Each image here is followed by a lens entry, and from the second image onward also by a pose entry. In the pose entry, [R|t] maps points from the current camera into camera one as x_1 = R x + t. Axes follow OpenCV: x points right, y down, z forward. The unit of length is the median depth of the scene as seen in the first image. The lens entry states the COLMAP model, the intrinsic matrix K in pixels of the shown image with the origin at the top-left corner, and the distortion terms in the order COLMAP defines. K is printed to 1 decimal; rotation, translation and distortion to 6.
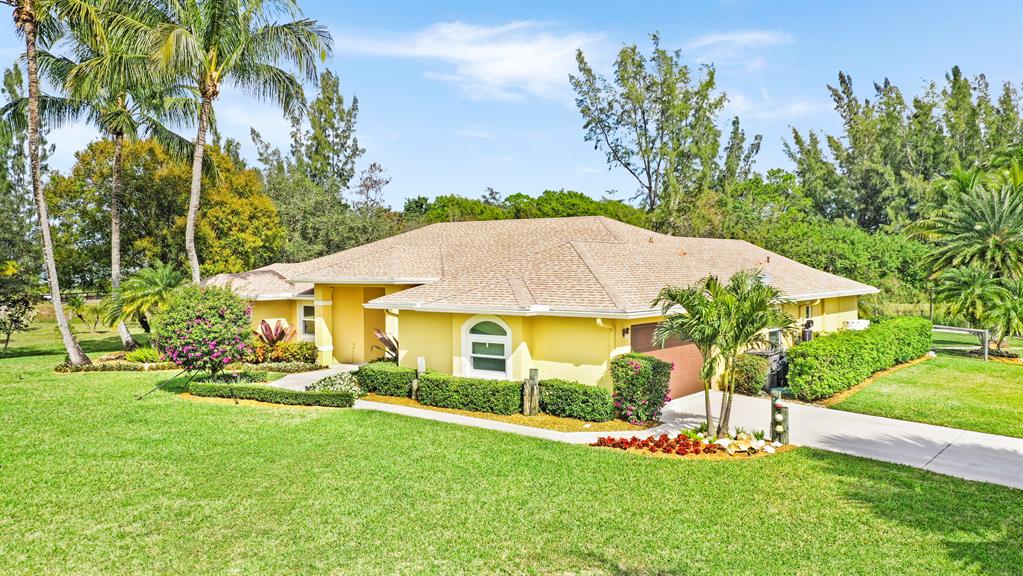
lens RADIAL K [[830.0, 0, 600.1], [0, 830.0, 286.7], [0, 0, 1]] dist [0.008660, 0.005318]
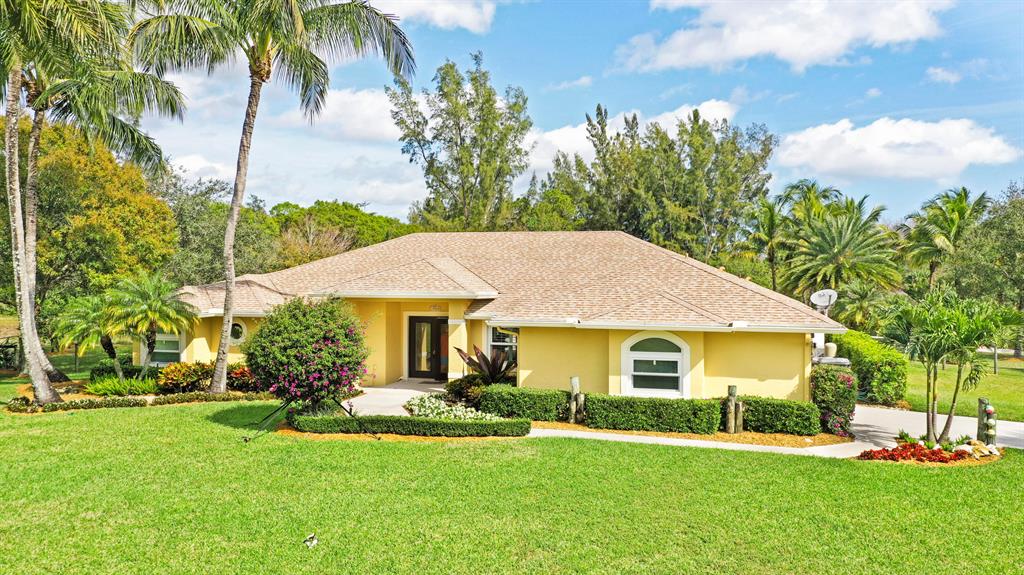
lens RADIAL K [[776.0, 0, 619.0], [0, 776.0, 305.2], [0, 0, 1]] dist [0.006976, 0.002147]
pose [[0.939577, -0.002380, 0.342330, -0.342885], [-0.000449, 0.999966, 0.008184, -0.002602], [-0.342338, -0.007843, 0.939544, 0.118768]]
